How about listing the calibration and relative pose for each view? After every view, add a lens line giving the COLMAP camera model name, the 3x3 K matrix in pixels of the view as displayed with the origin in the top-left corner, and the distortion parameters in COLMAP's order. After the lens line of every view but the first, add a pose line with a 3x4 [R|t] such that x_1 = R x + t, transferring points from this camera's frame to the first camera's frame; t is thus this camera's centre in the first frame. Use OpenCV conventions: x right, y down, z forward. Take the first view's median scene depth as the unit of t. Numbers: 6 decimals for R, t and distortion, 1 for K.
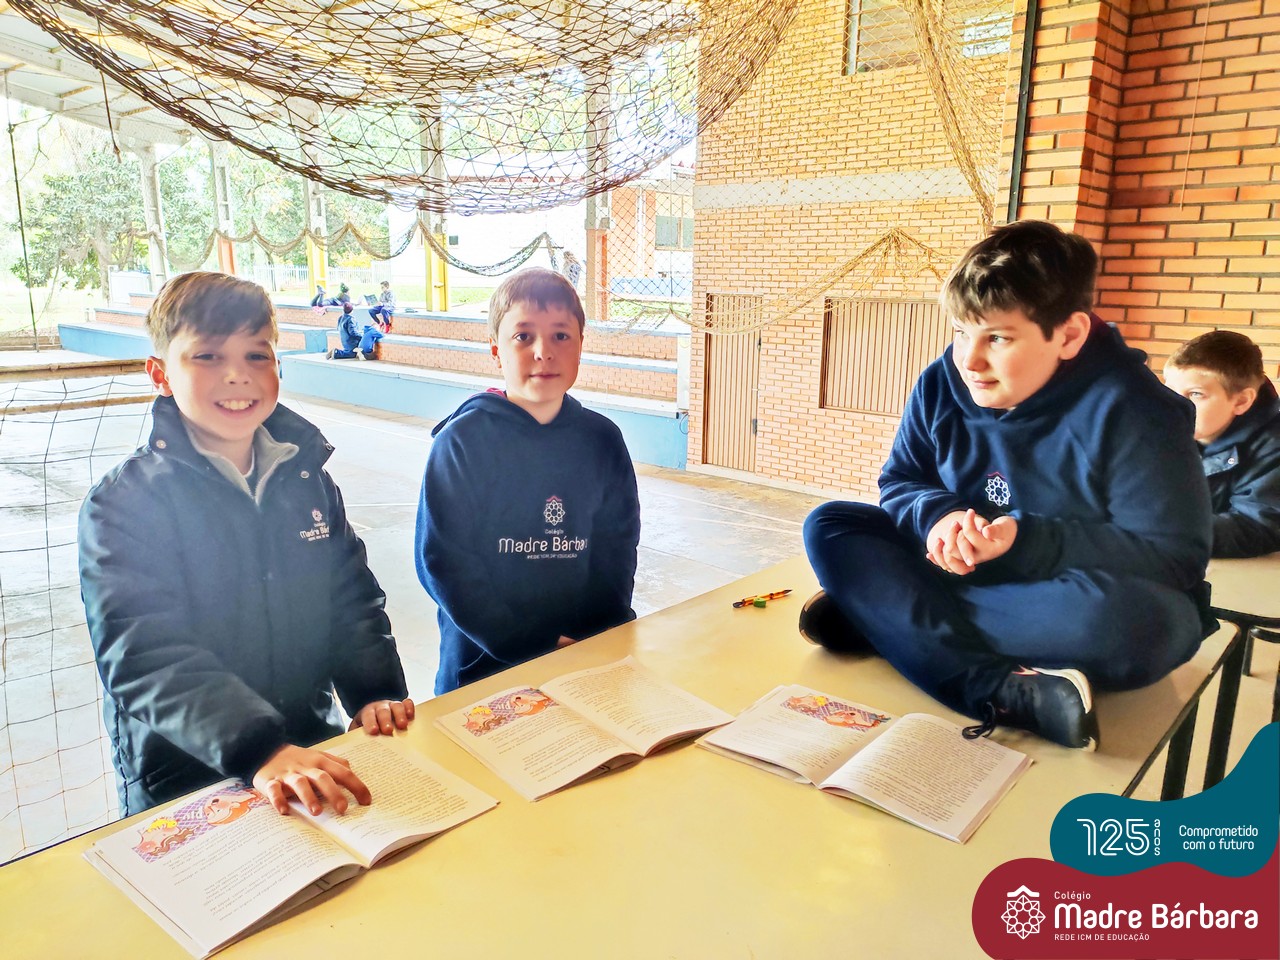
lens RADIAL K [[946.2, 0, 676.8], [0, 946.2, 482.9], [0, 0, 1]] dist [0.061916, -0.054225]
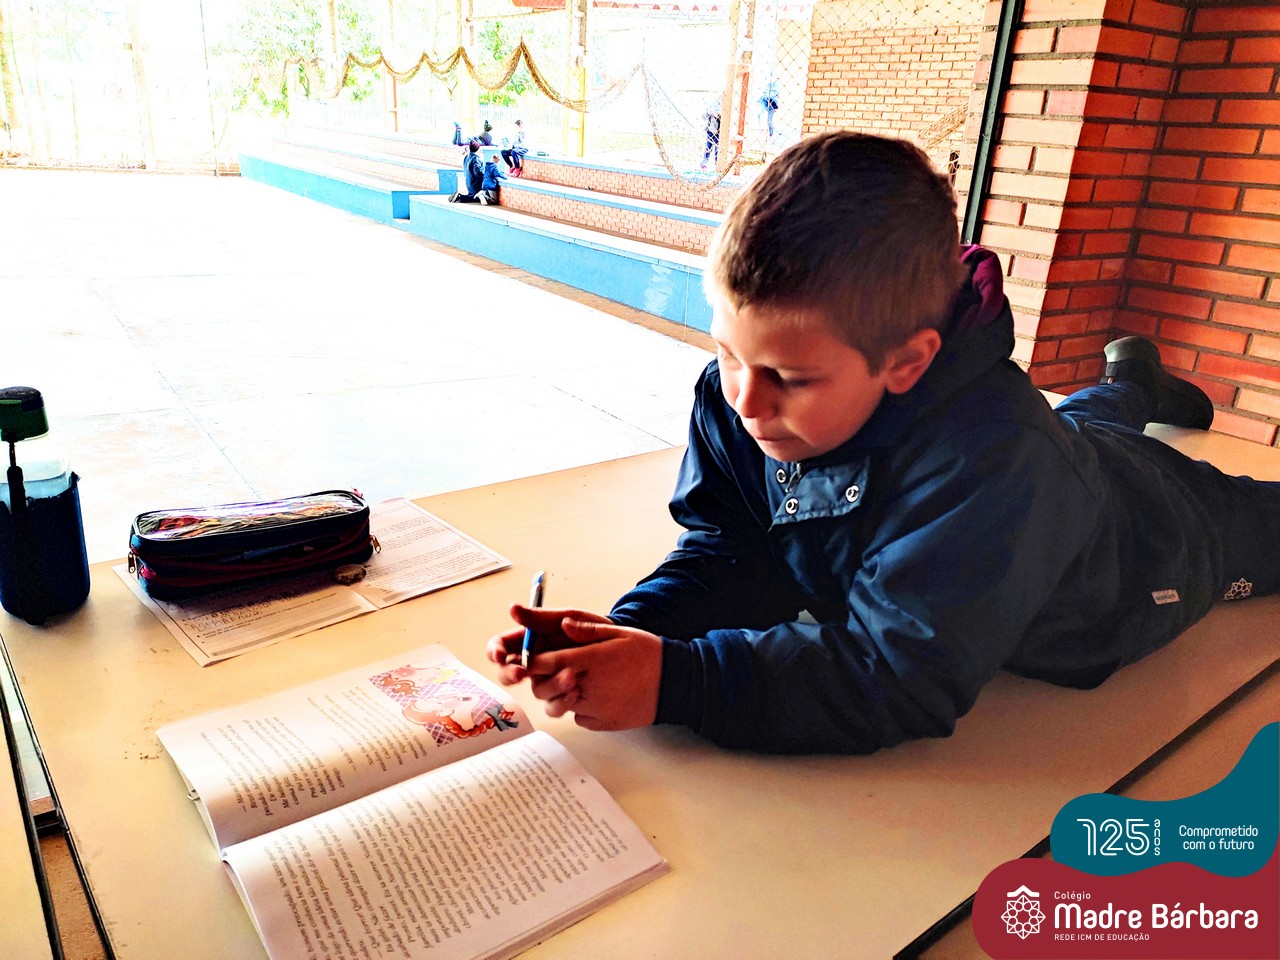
lens RADIAL K [[946.2, 0, 676.8], [0, 946.2, 482.9], [0, 0, 1]] dist [0.061916, -0.054225]
pose [[0.969960, 0.123509, -0.209580, 0.091096], [-0.094383, 0.985107, 0.143725, -0.011257], [0.224210, -0.119627, 0.967171, 0.098136]]
